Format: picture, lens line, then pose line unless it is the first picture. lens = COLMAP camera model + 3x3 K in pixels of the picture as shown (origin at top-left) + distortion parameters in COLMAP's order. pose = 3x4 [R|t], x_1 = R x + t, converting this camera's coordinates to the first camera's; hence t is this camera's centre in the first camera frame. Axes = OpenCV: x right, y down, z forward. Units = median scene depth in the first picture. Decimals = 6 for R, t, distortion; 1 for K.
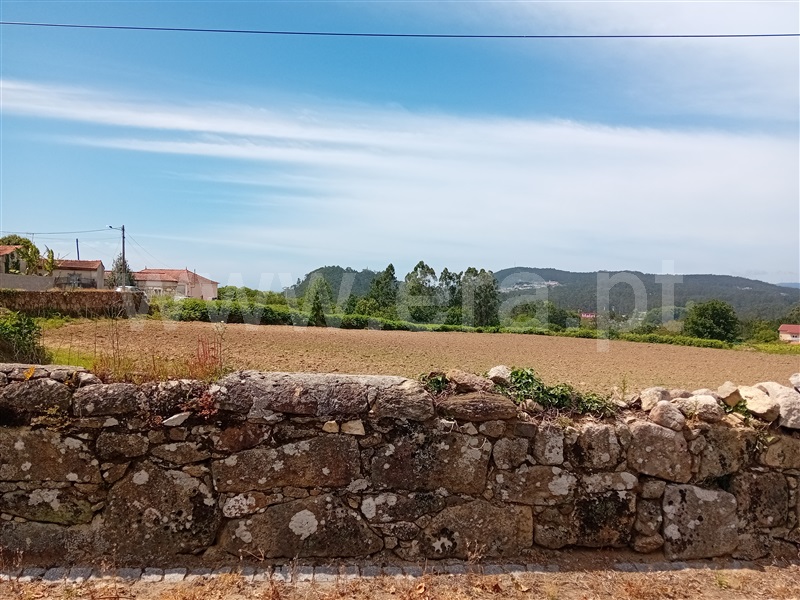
lens RADIAL K [[620.8, 0, 398.1], [0, 620.8, 303.9], [0, 0, 1]] dist [0.062449, -0.119979]
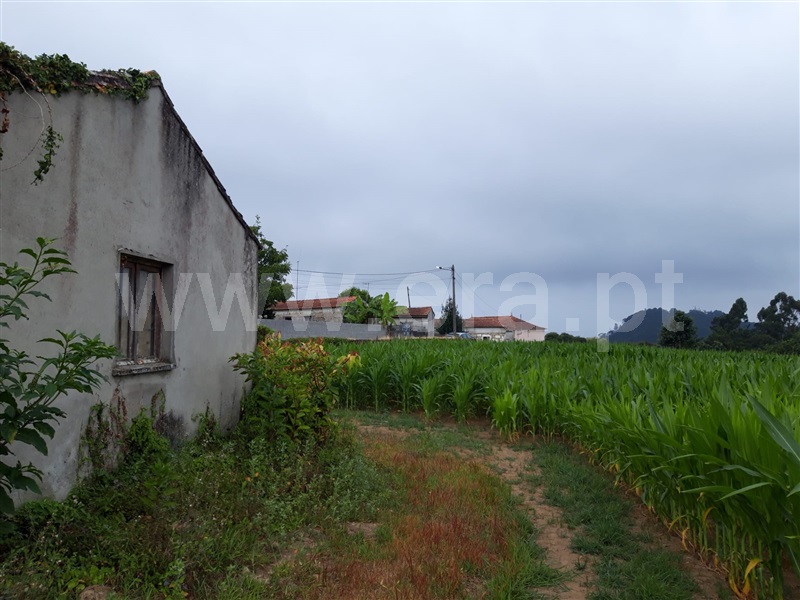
lens RADIAL K [[620.8, 0, 407.5], [0, 620.8, 299.7], [0, 0, 1]] dist [0.062449, -0.119979]
pose [[0.886731, -0.065076, -0.457682, -1.239715], [0.026374, 0.995551, -0.090456, 0.051377], [0.461533, 0.068140, 0.884502, 2.491281]]
